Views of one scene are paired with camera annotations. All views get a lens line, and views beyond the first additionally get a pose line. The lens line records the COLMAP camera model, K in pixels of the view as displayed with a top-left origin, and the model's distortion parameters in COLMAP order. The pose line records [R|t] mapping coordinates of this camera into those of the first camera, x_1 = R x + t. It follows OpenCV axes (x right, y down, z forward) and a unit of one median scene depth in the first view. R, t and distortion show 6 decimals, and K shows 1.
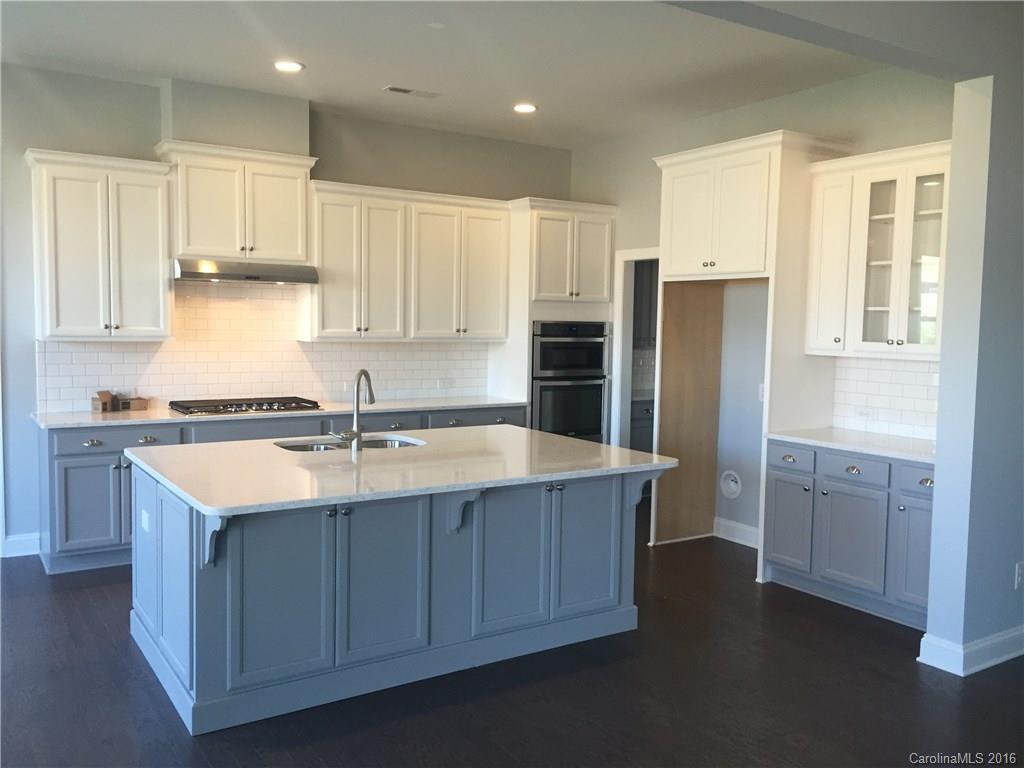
lens RADIAL K [[875.5, 0, 512.0], [0, 875.5, 384.0], [0, 0, 1]] dist [0.071237, -0.087640]
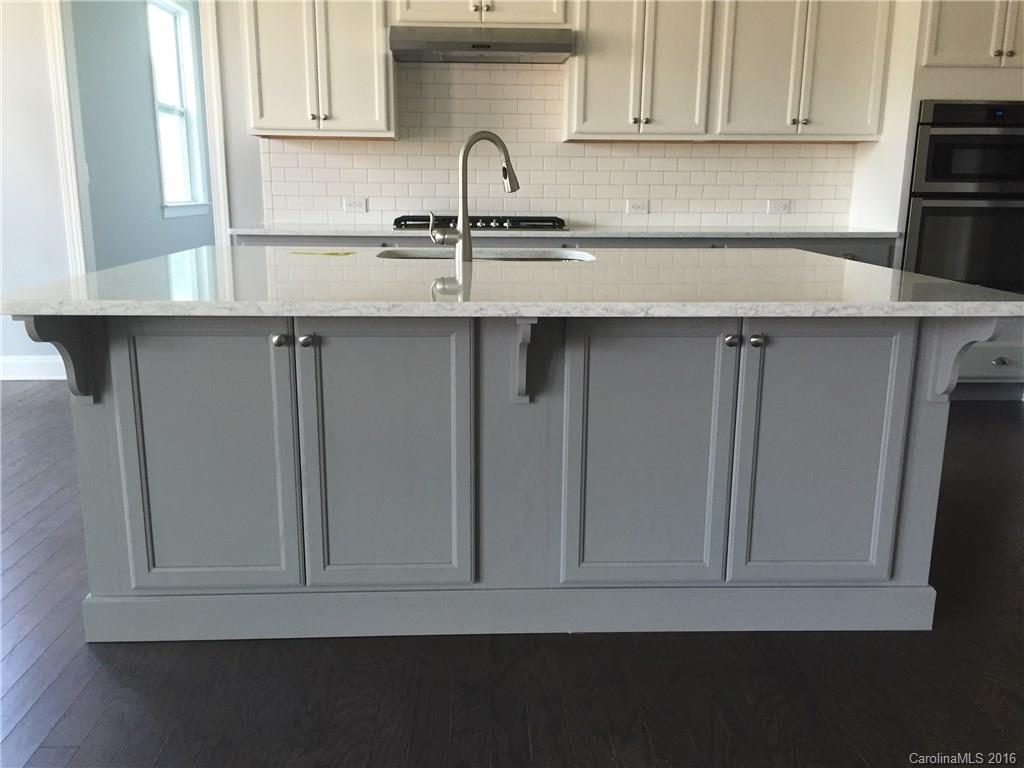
lens RADIAL K [[875.5, 0, 512.0], [0, 875.5, 384.0], [0, 0, 1]] dist [0.071237, -0.087640]
pose [[0.856909, 0.103164, -0.505040, 0.127080], [-0.030243, 0.988142, 0.150535, 0.045677], [0.514581, -0.113721, 0.849867, 0.317397]]
